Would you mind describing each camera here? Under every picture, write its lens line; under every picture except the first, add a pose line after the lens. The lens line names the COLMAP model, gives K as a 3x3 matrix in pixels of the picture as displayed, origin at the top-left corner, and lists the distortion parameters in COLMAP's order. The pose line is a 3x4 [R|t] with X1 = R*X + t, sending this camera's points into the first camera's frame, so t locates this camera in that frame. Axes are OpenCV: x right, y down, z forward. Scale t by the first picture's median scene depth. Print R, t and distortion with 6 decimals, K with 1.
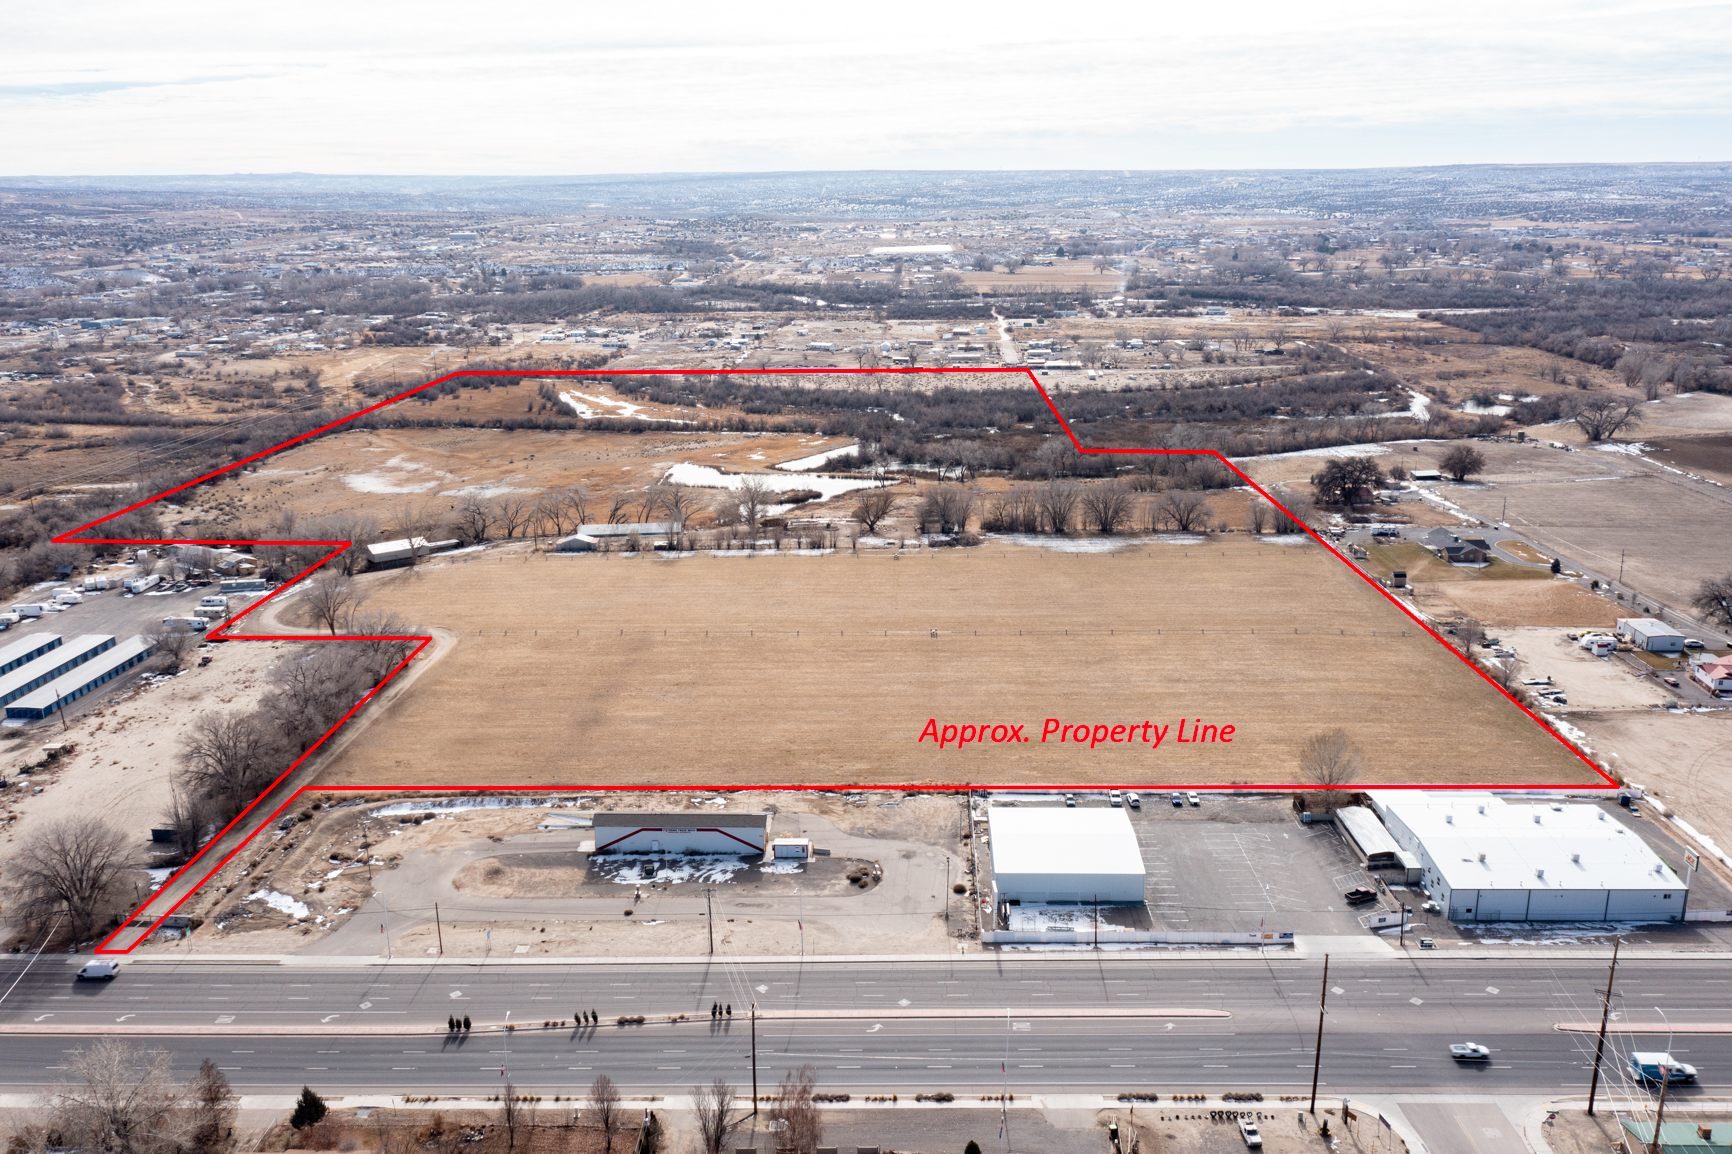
lens RADIAL K [[1385.3, 0, 867.7], [0, 1385.3, 576.4], [0, 0, 1]] dist [0.003078, 0.000383]
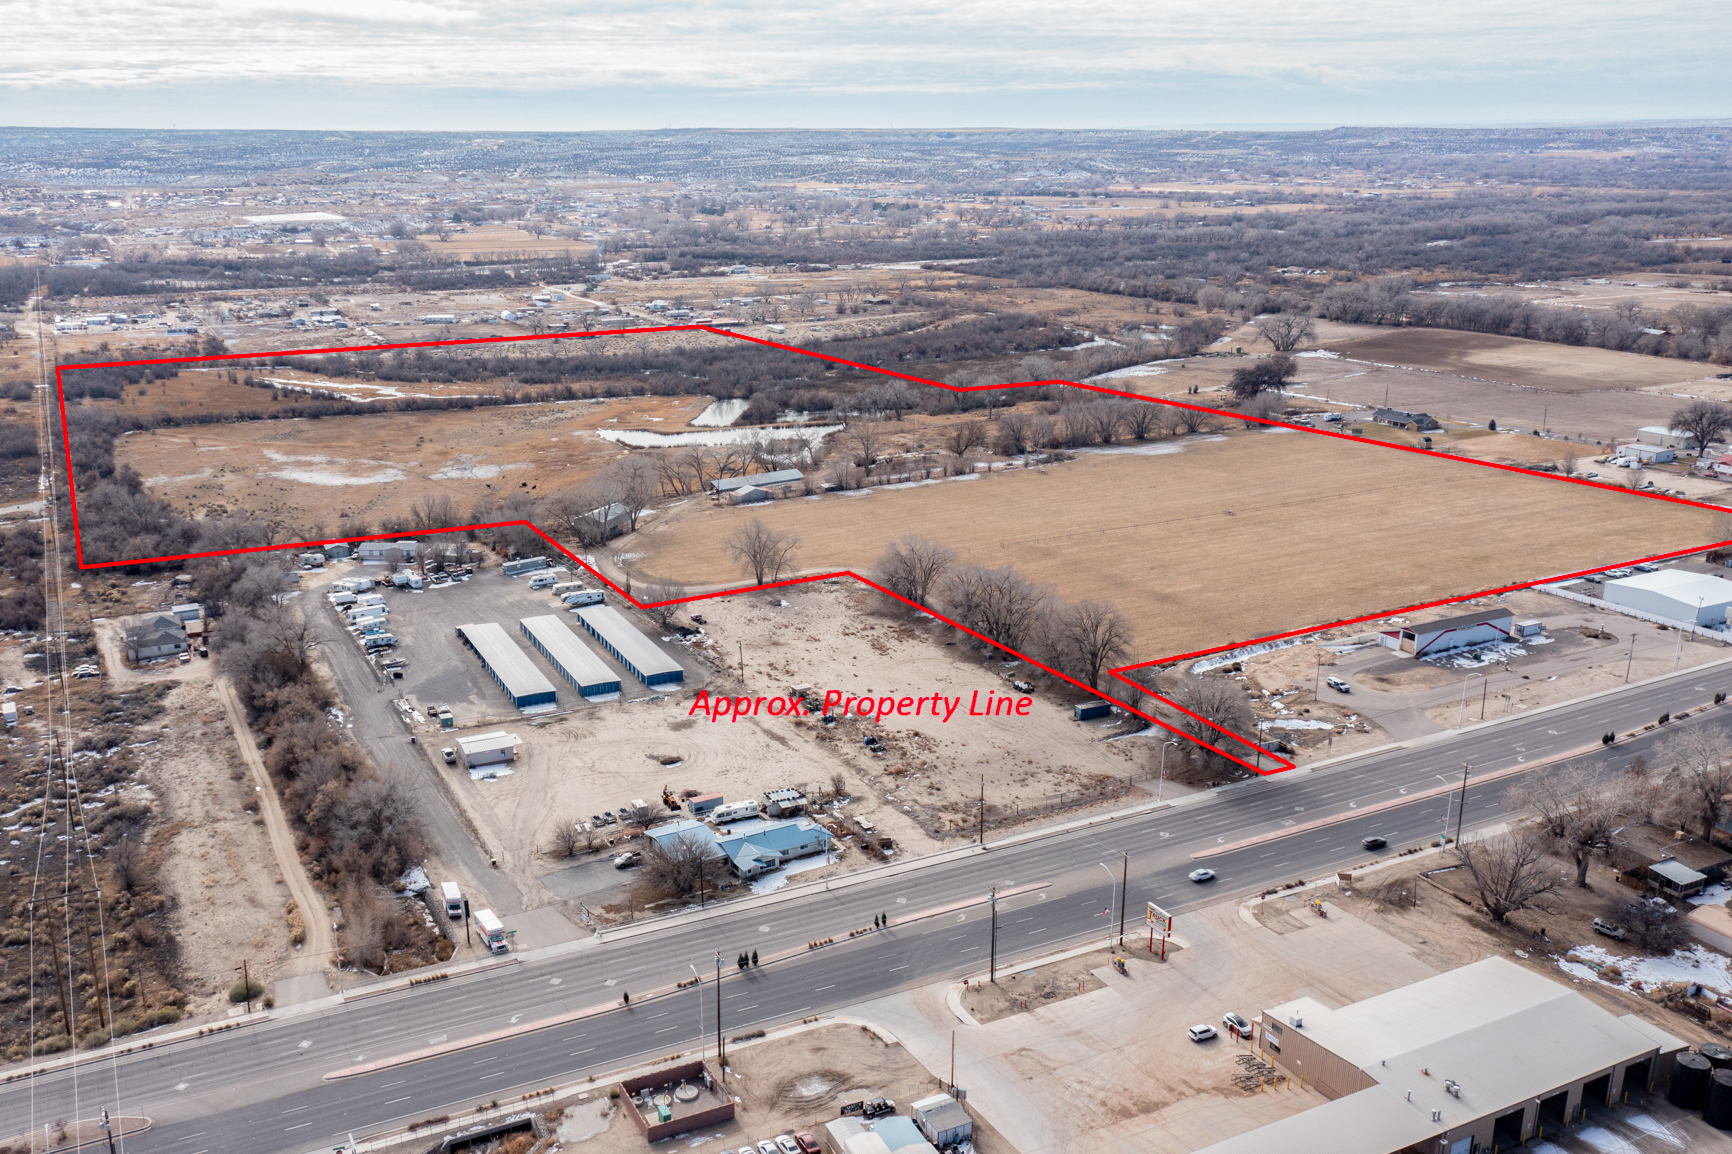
lens RADIAL K [[1472.8, 0, 866.0], [0, 1472.8, 577.0], [0, 0, 1]] dist [0.008297, 0.001170]
pose [[0.877708, -0.131984, 0.460662, -0.916012], [0.128313, 0.990949, 0.039439, 0.005724], [-0.461698, 0.024493, 0.886699, 0.018602]]
